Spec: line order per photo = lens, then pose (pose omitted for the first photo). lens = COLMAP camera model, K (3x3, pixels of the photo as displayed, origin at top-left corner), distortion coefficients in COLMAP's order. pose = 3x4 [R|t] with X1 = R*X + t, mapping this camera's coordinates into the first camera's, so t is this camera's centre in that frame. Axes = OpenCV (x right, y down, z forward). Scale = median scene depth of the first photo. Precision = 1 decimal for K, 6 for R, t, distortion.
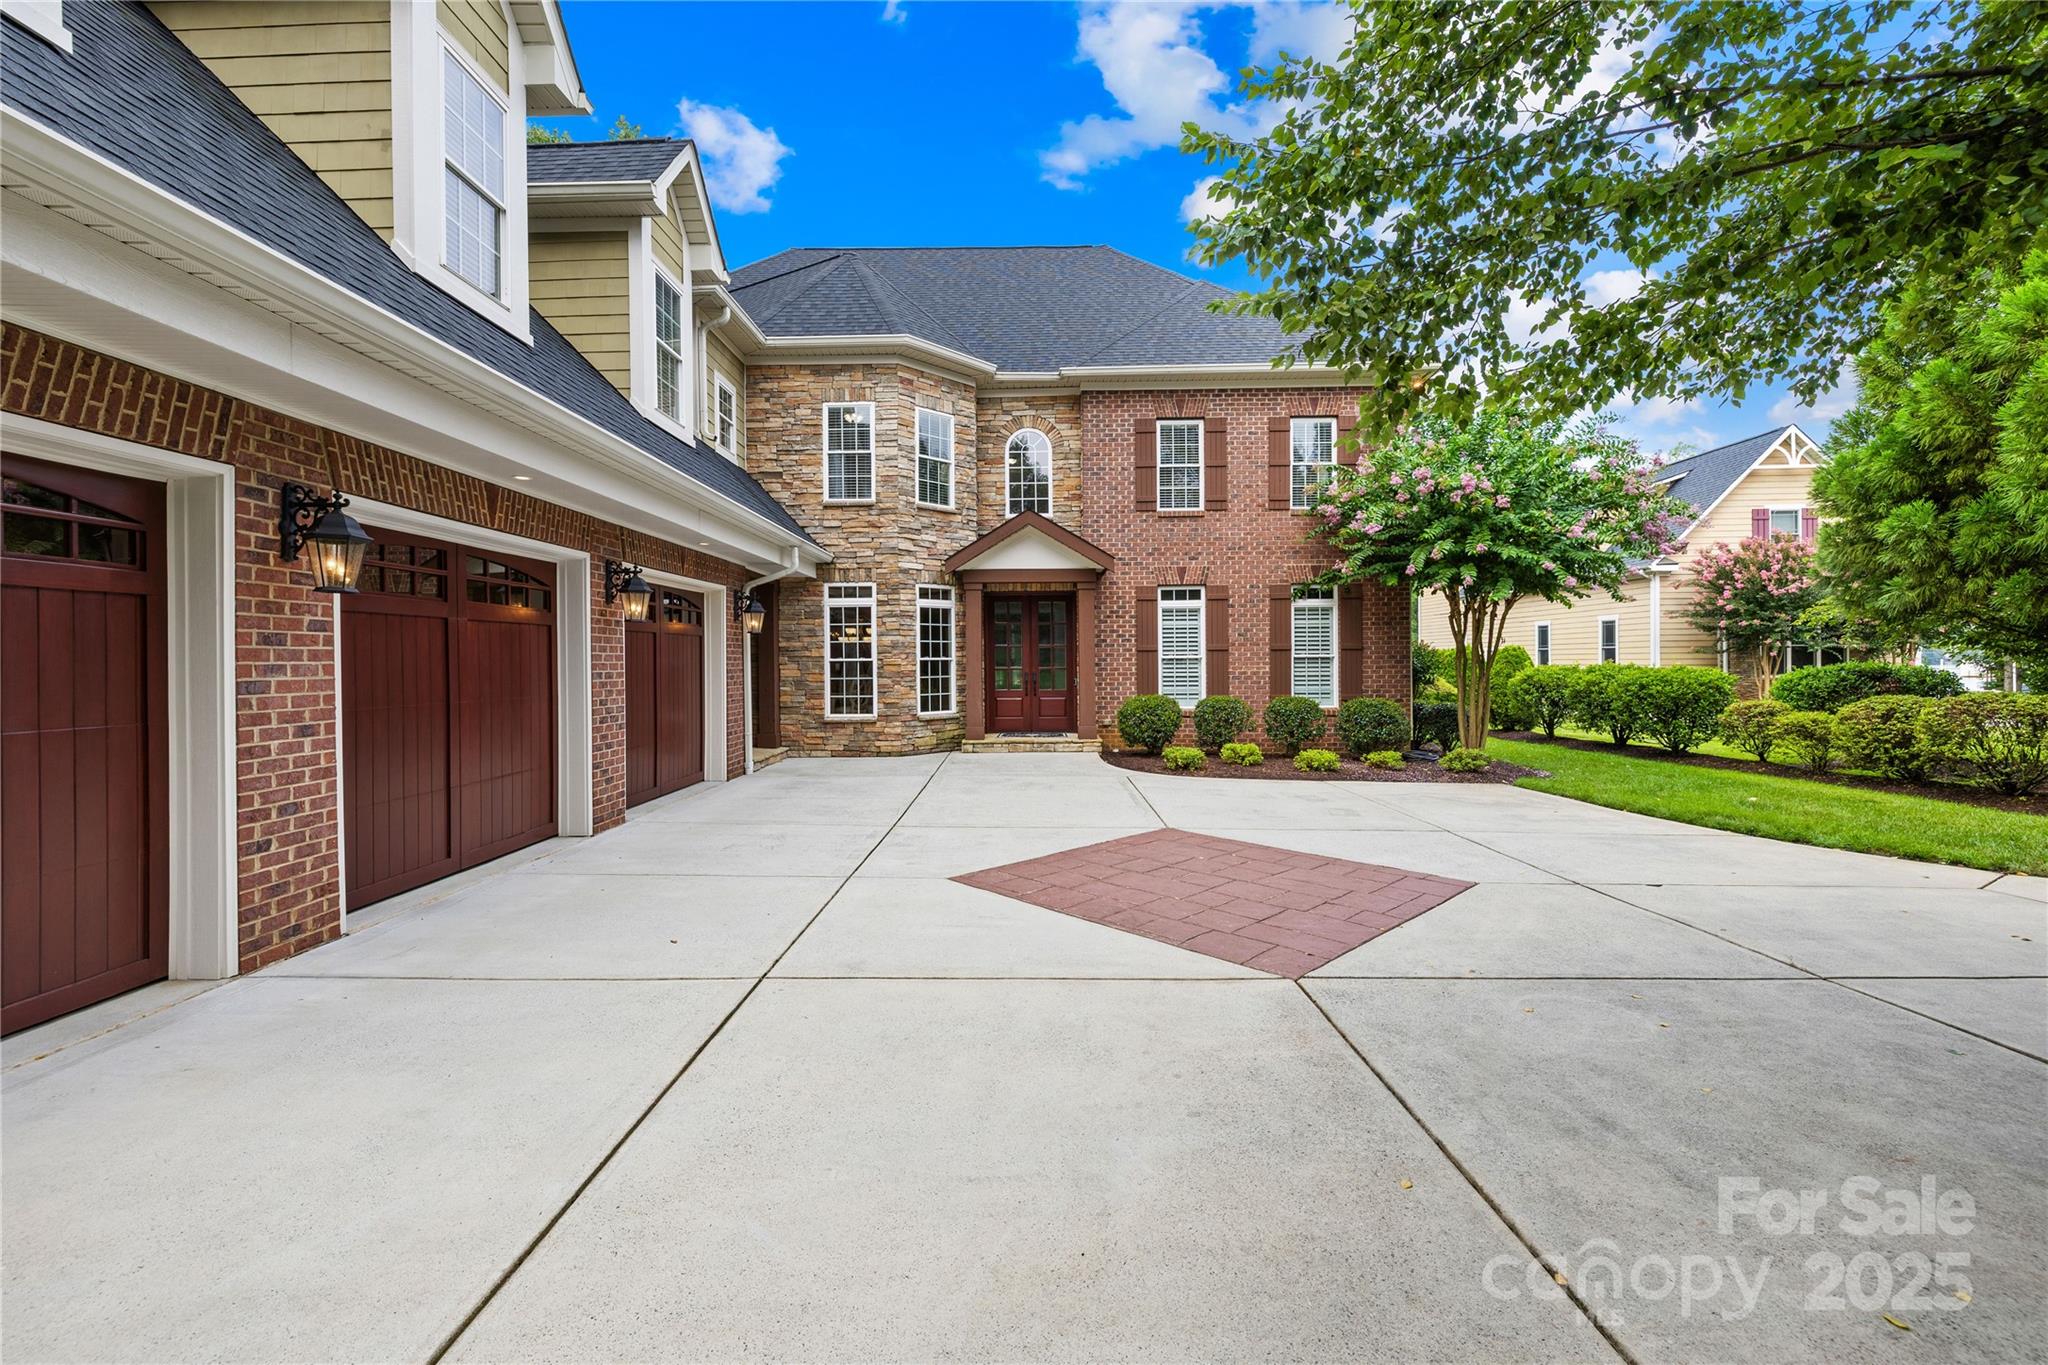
lens RADIAL K [[877.6, 0, 993.4], [0, 877.6, 667.4], [0, 0, 1]] dist [-0.000317, -0.000089]
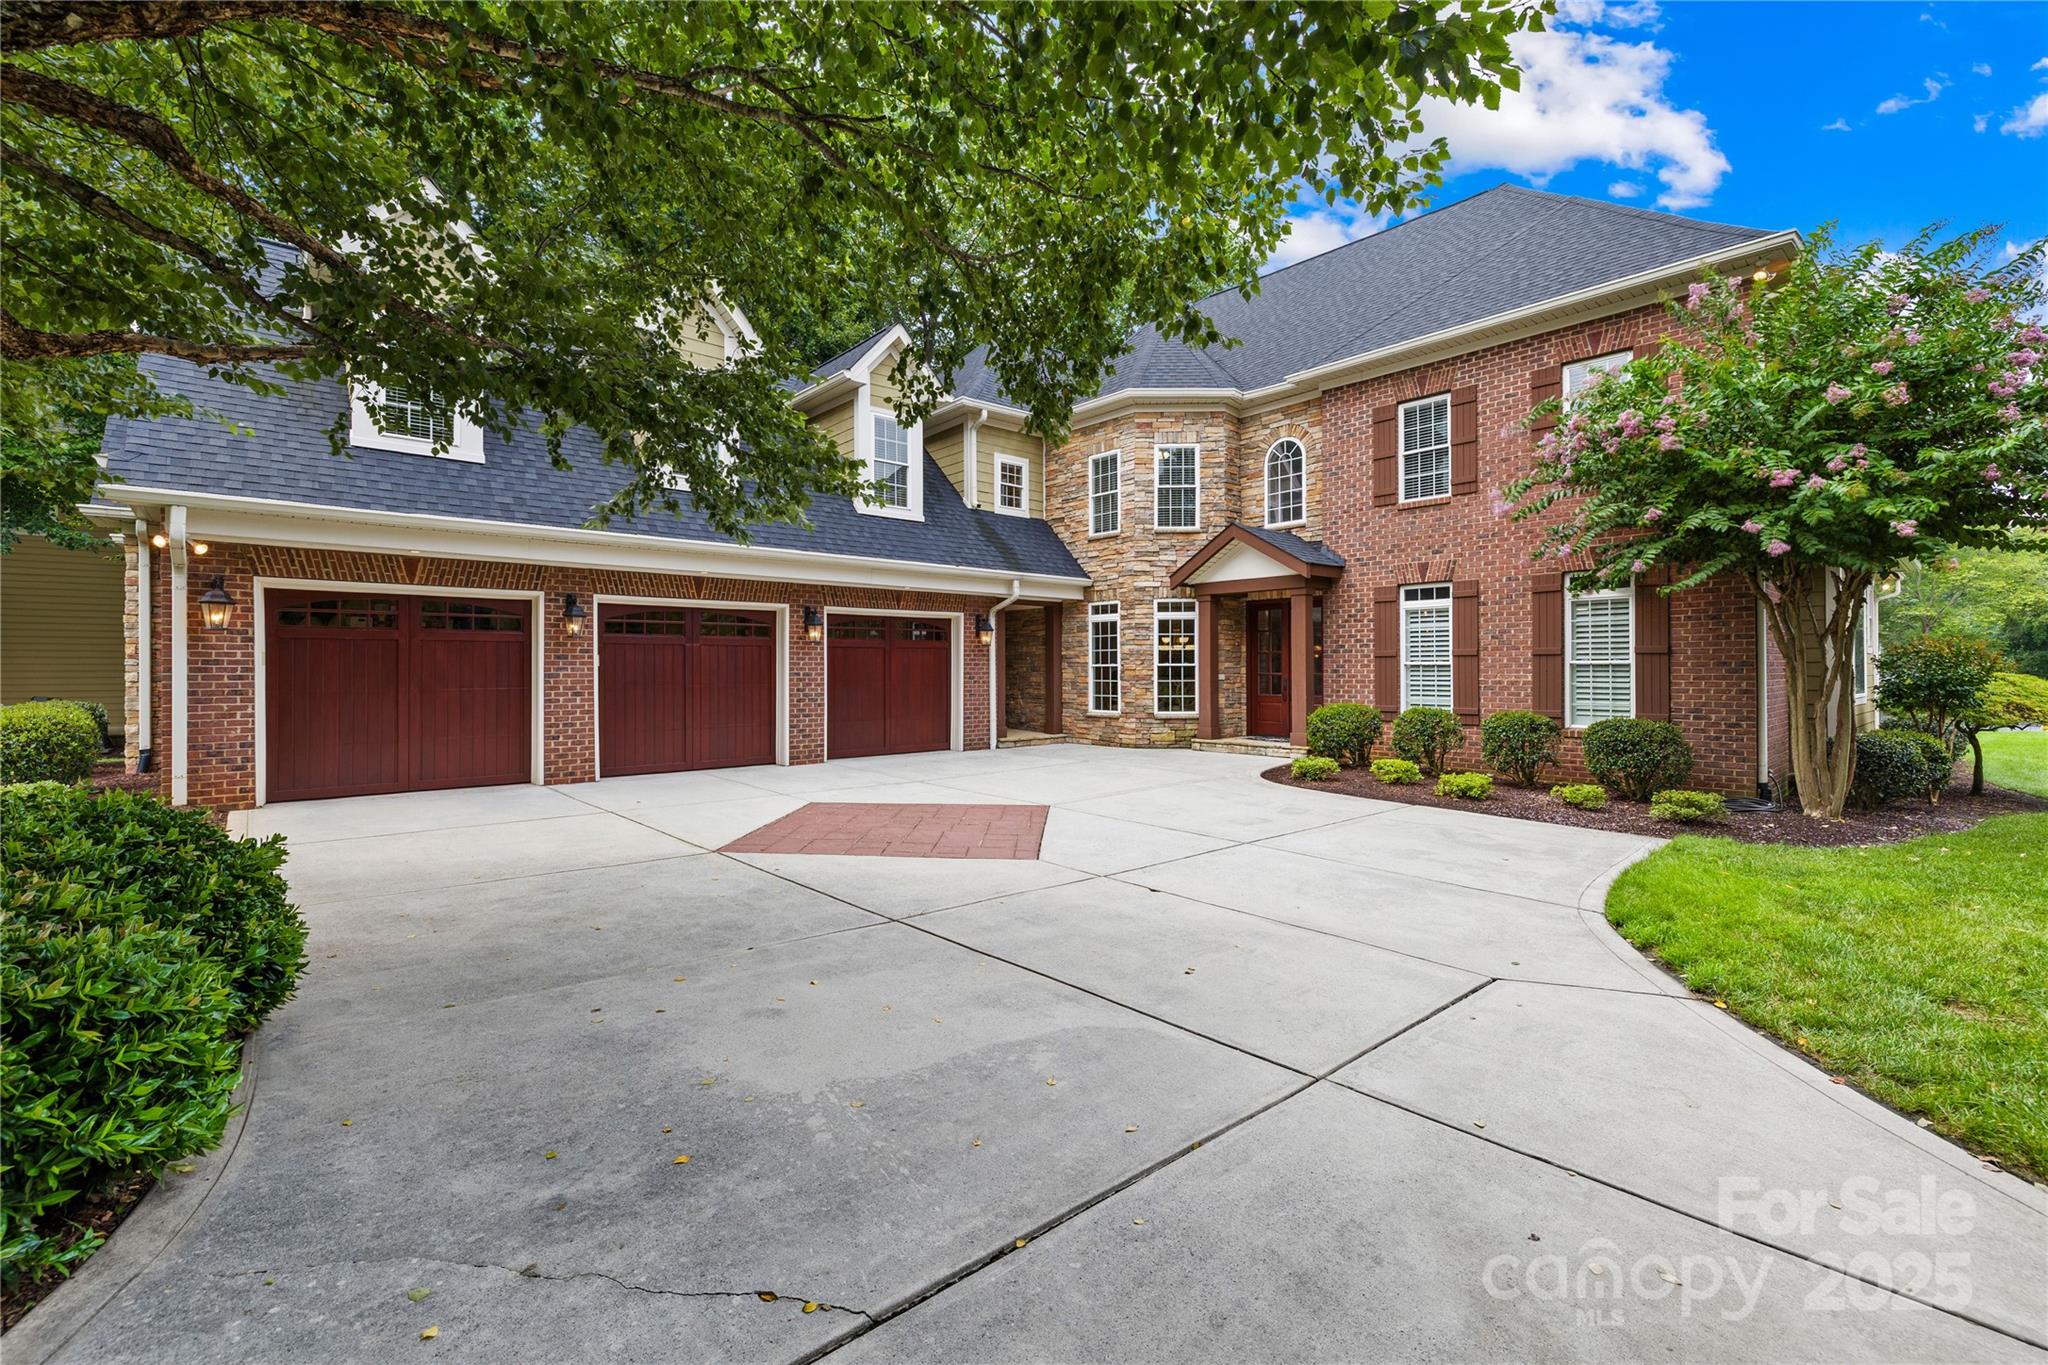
lens RADIAL K [[877.6, 0, 993.4], [0, 877.6, 667.4], [0, 0, 1]] dist [-0.000317, -0.000089]
pose [[0.661581, 0.004861, -0.749858, 0.632004], [-0.008581, 0.999963, -0.001088, -0.003218], [0.749824, 0.007155, 0.661598, 0.085156]]
